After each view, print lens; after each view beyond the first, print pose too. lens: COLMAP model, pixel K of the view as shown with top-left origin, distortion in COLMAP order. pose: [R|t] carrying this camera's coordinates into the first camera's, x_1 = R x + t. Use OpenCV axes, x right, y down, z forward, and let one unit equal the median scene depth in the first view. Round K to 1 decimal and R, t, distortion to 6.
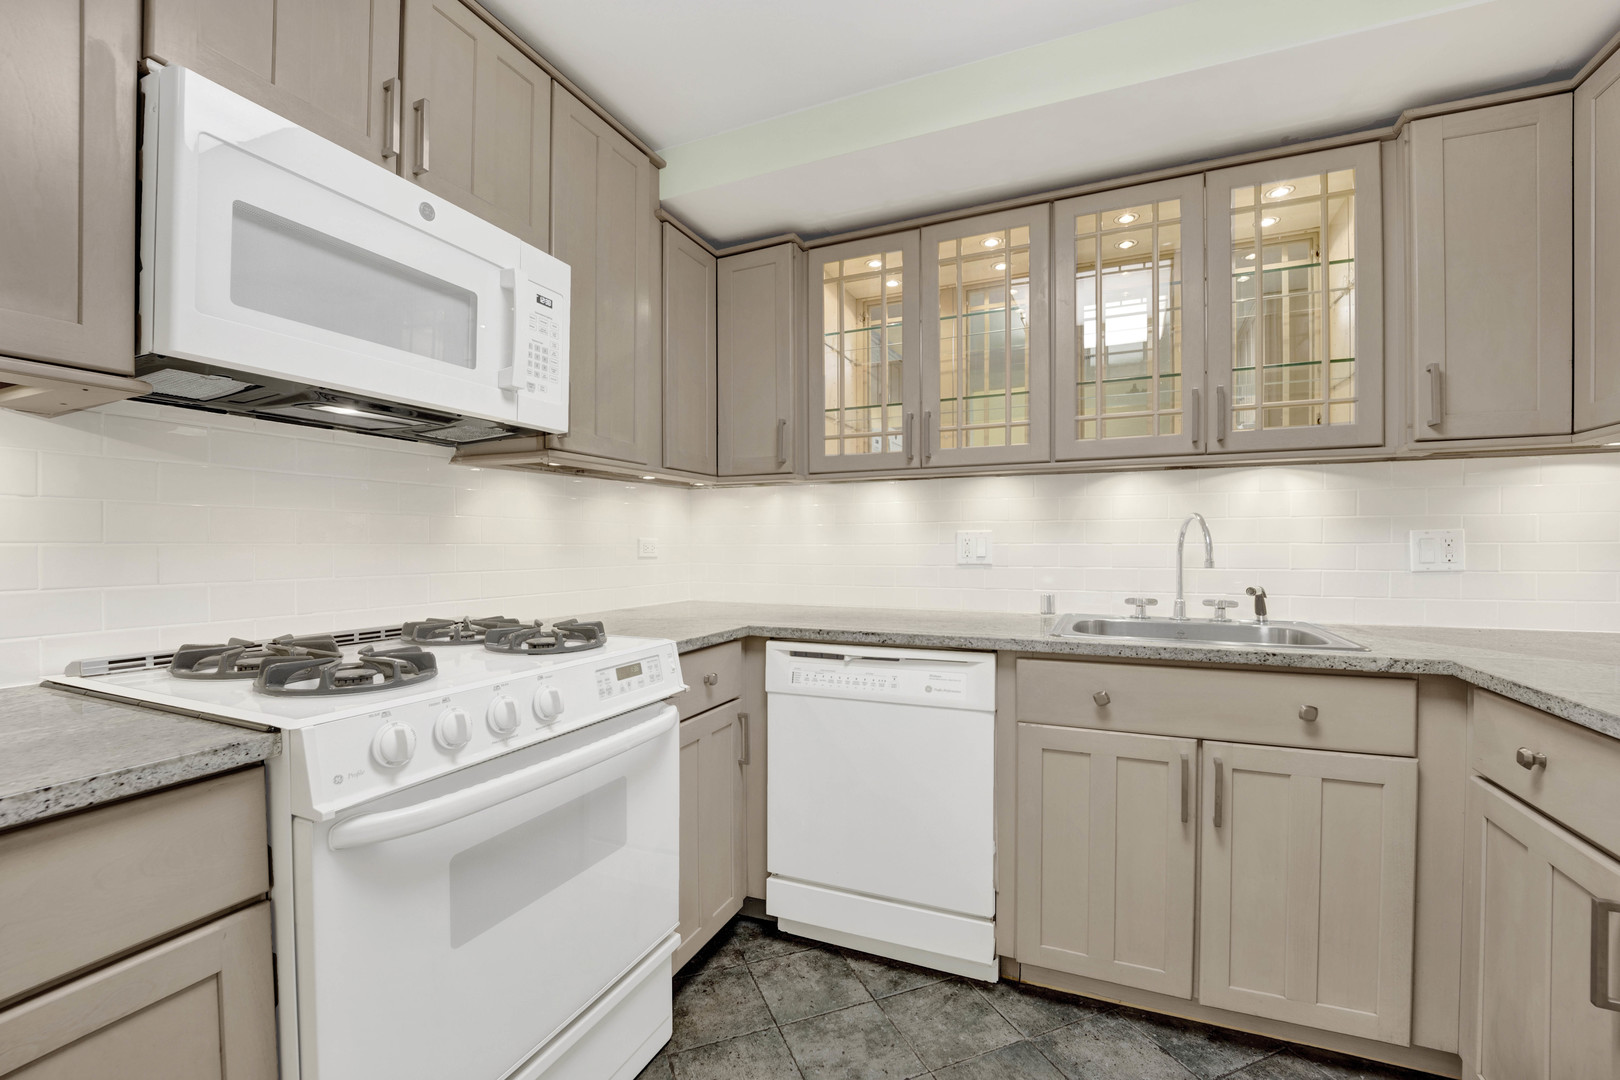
lens RADIAL K [[696.2, 0, 808.8], [0, 696.2, 553.1], [0, 0, 1]] dist [-0.022383, -0.000433]
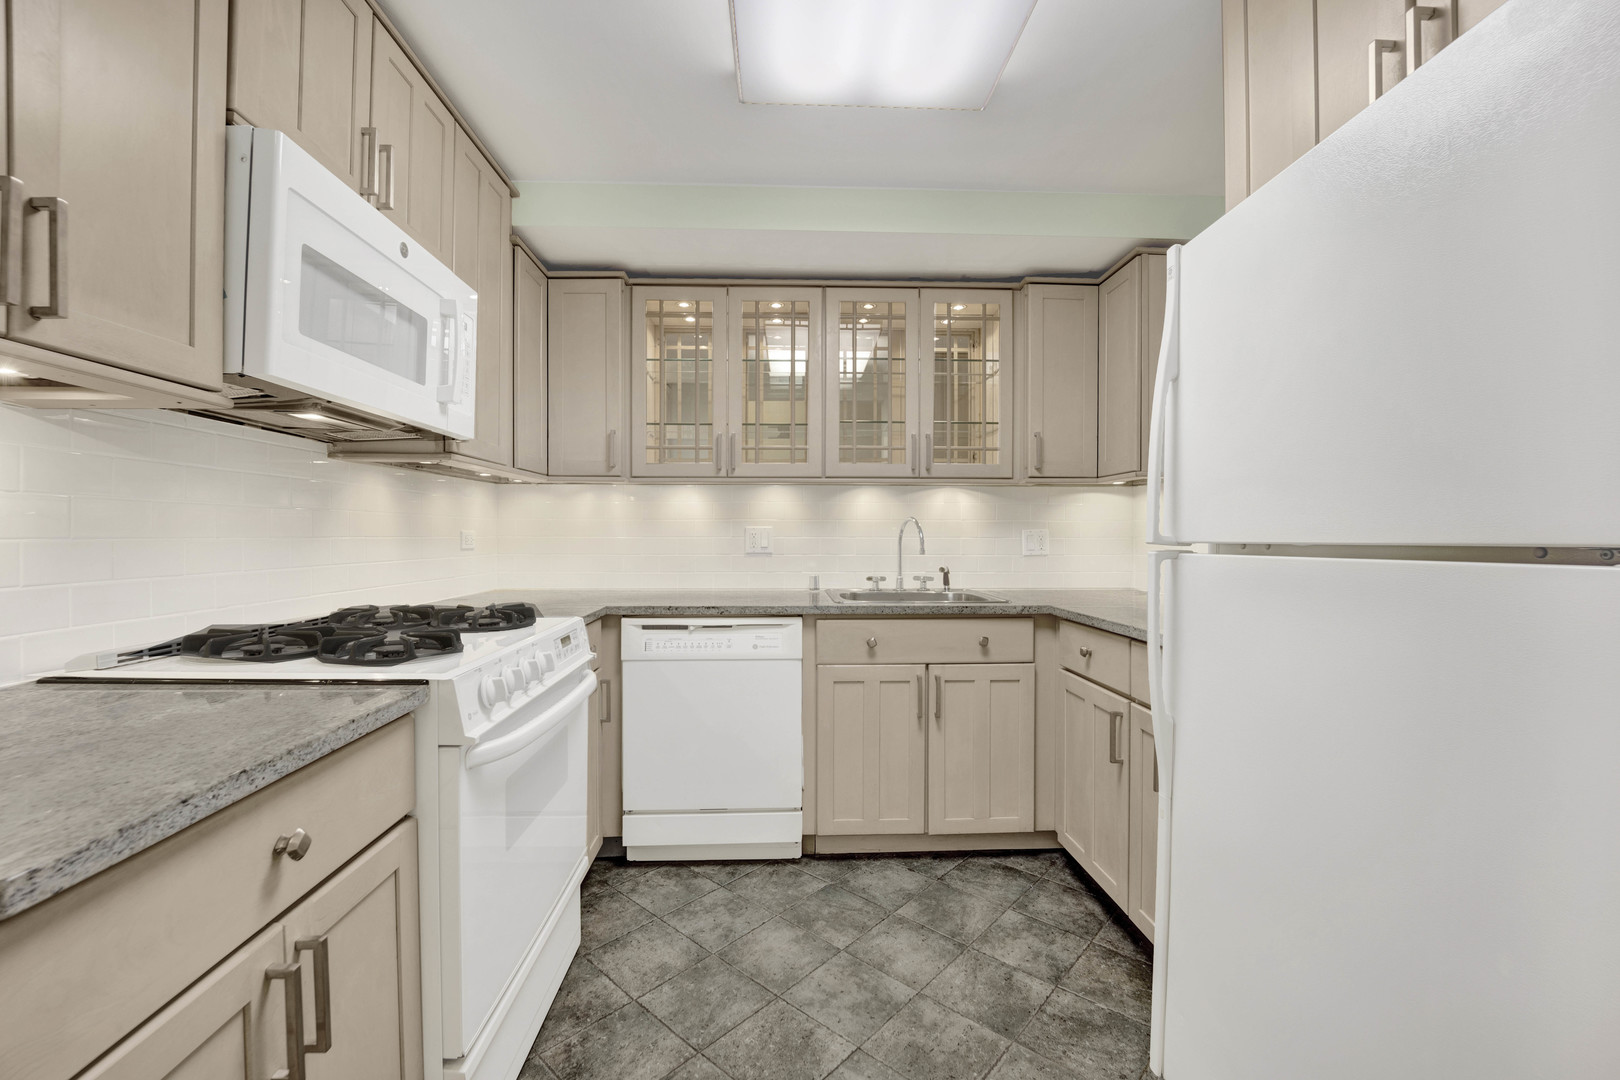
lens RADIAL K [[808.1, 0, 816.9], [0, 808.1, 532.6], [0, 0, 1]] dist [-0.023086, -0.001018]
pose [[0.863176, 0.004786, 0.504881, -0.520829], [-0.000605, 0.999964, -0.008445, -0.011130], [-0.504903, 0.006984, 0.863148, -0.412280]]
